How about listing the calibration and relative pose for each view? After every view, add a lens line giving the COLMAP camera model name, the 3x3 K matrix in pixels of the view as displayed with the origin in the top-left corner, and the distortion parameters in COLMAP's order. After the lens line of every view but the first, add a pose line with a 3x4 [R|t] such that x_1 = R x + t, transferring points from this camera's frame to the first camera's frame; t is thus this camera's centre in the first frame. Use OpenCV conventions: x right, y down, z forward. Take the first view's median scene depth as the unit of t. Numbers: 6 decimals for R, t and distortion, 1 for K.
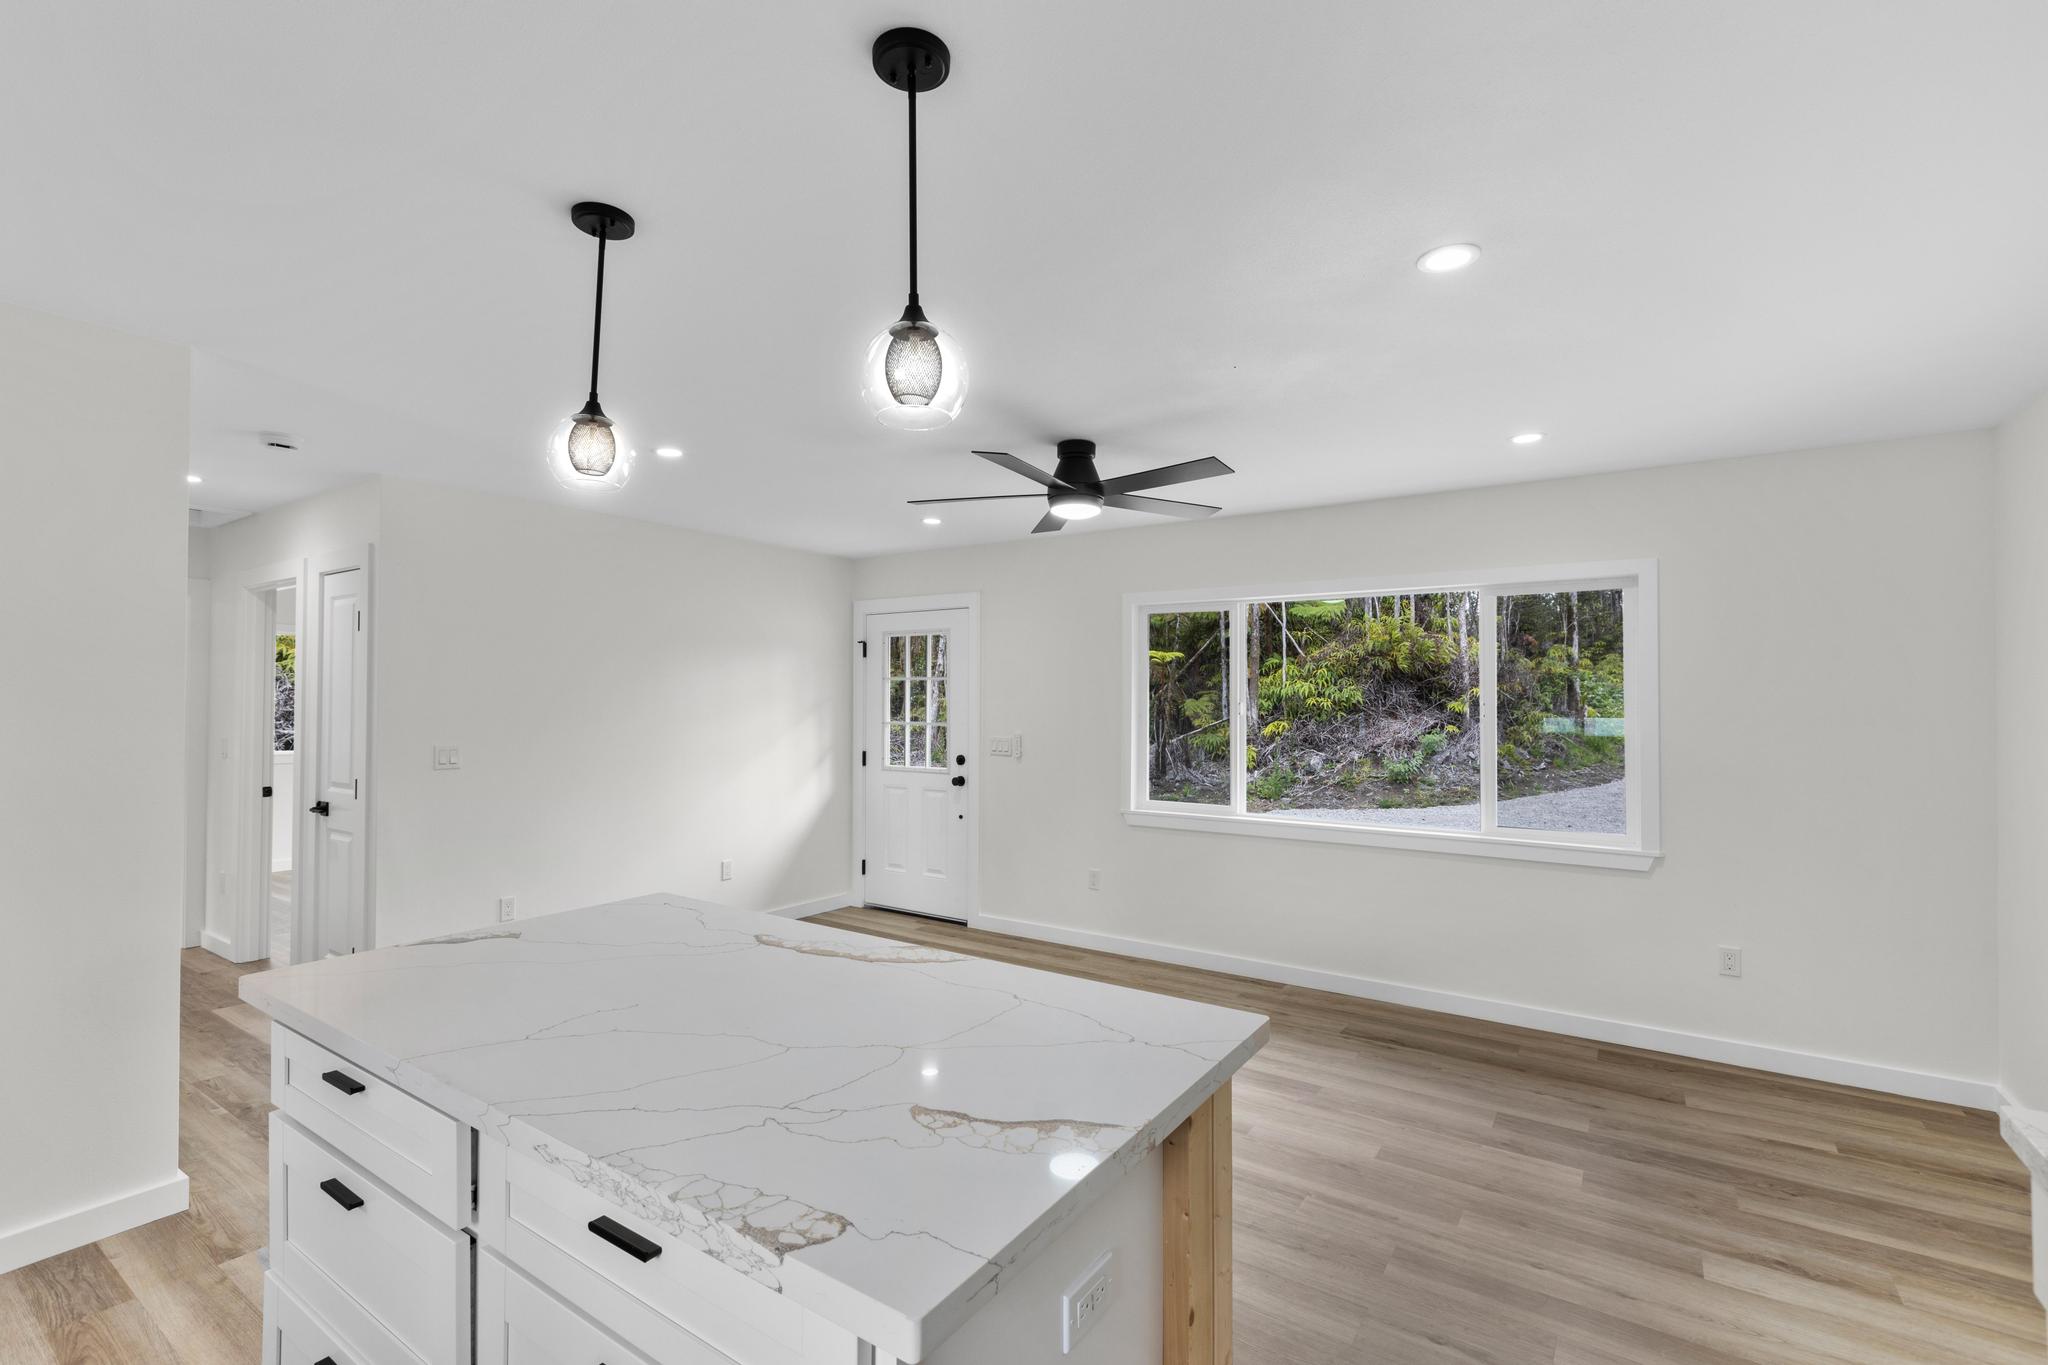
lens RADIAL K [[927.6, 0, 1015.9], [0, 927.6, 685.8], [0, 0, 1]] dist [0.008352, 0.000014]
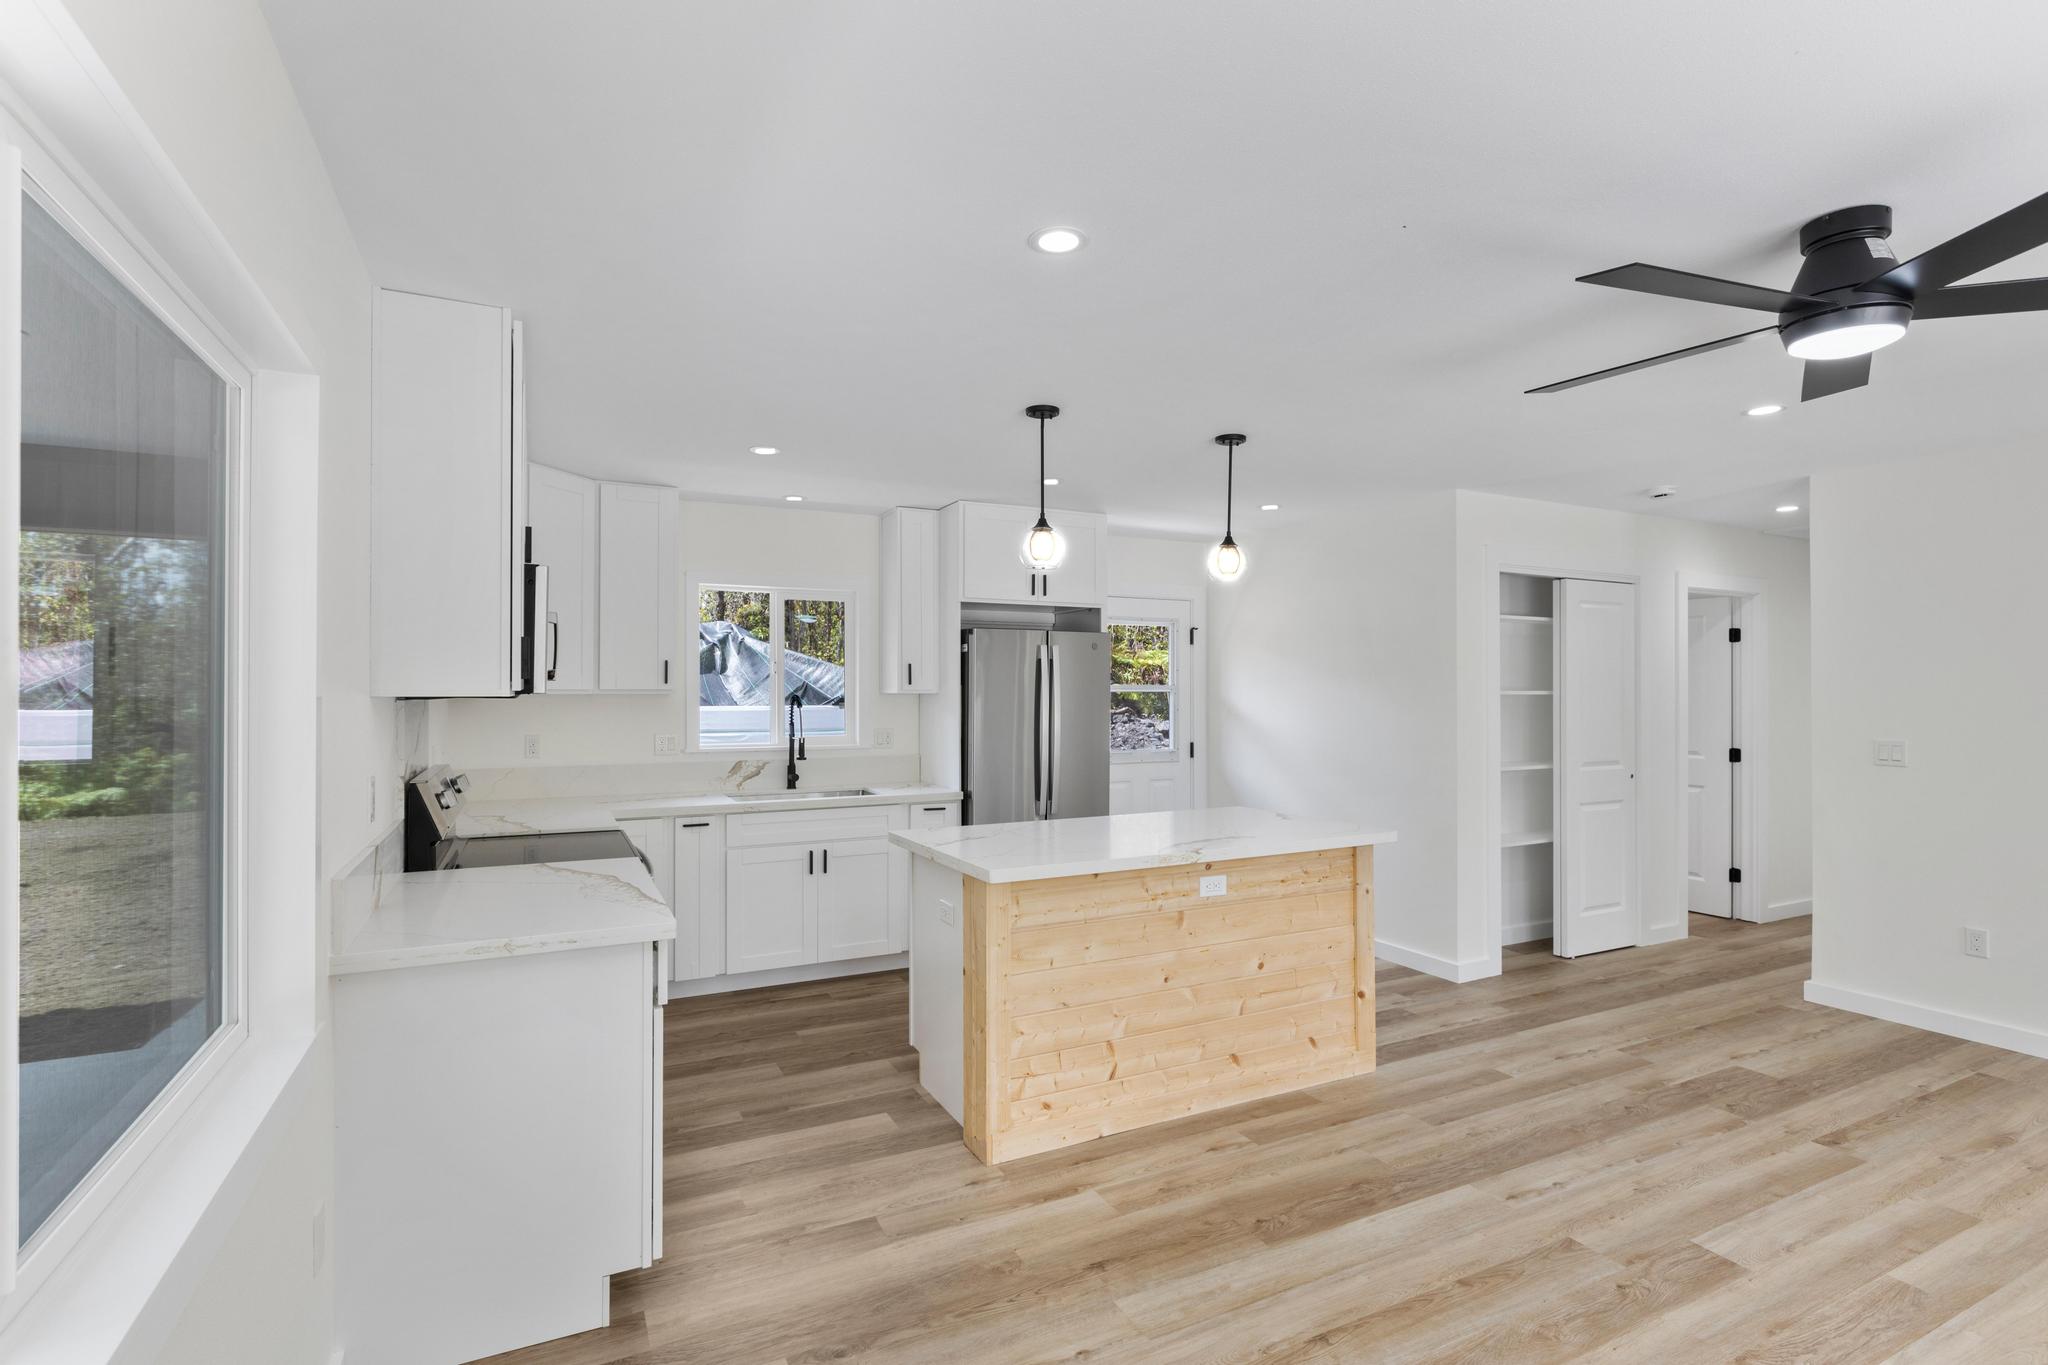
lens RADIAL K [[952.6, 0, 1021.5], [0, 952.6, 682.7], [0, 0, 1]] dist [-0.002804, -0.001037]
pose [[-0.484637, -0.013970, -0.874604, 0.537843], [0.010453, 0.999709, -0.021761, 0.012680], [0.874653, -0.019689, -0.484349, 0.575286]]
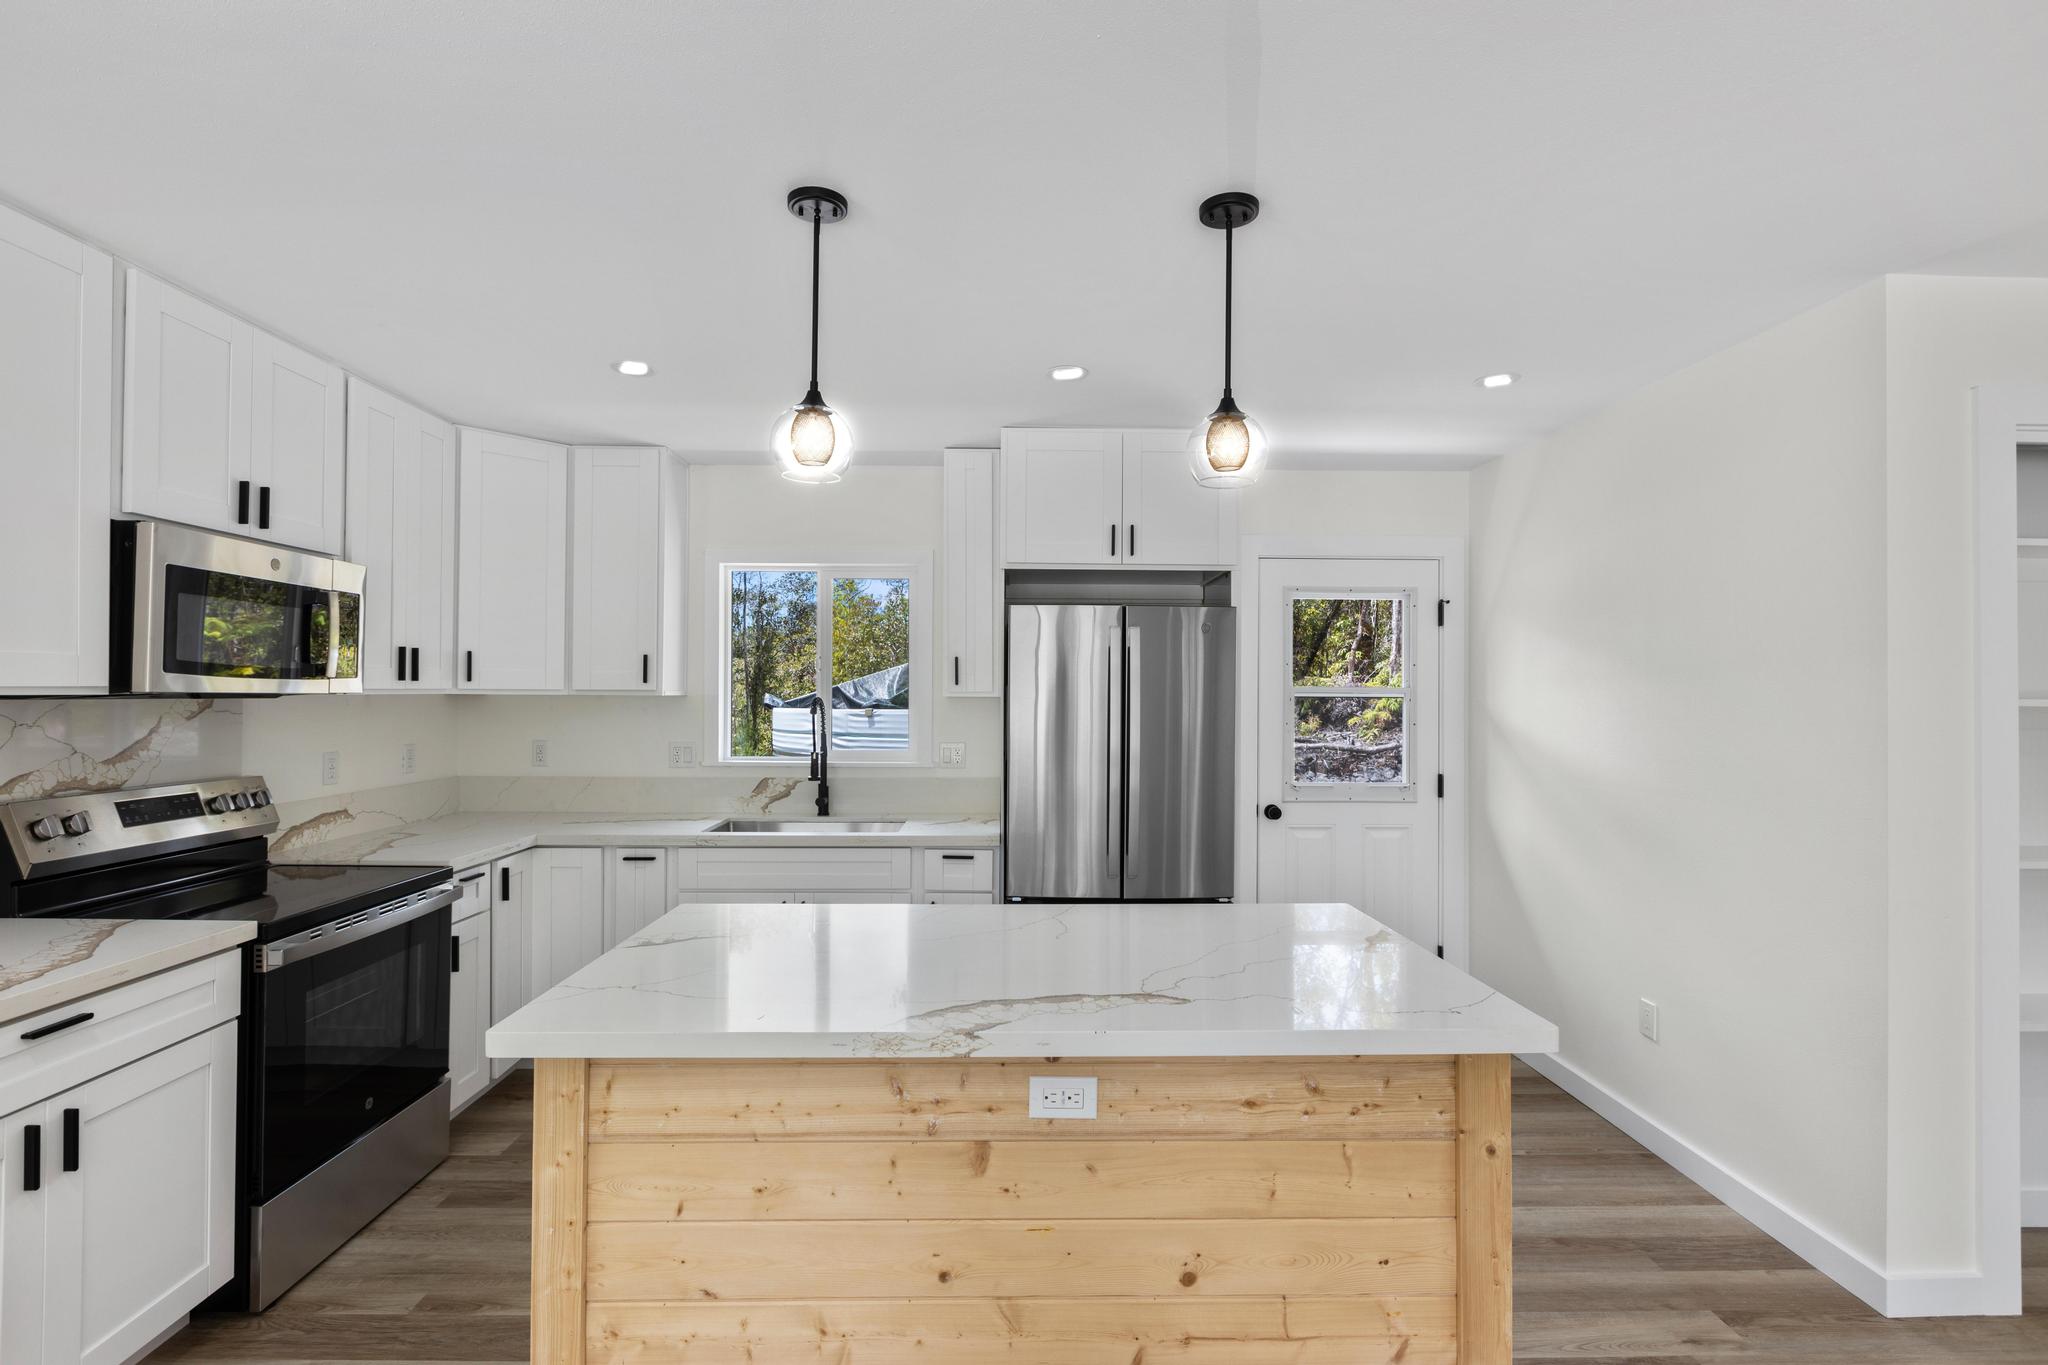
lens RADIAL K [[952.6, 0, 1019.9], [0, 952.6, 686.2], [0, 0, 1]] dist [-0.002804, -0.001037]
pose [[-0.815625, -0.015088, -0.578385, 0.117184], [-0.001590, 0.999715, -0.023837, 0.010403], [0.578579, -0.018523, -0.815416, 0.620952]]
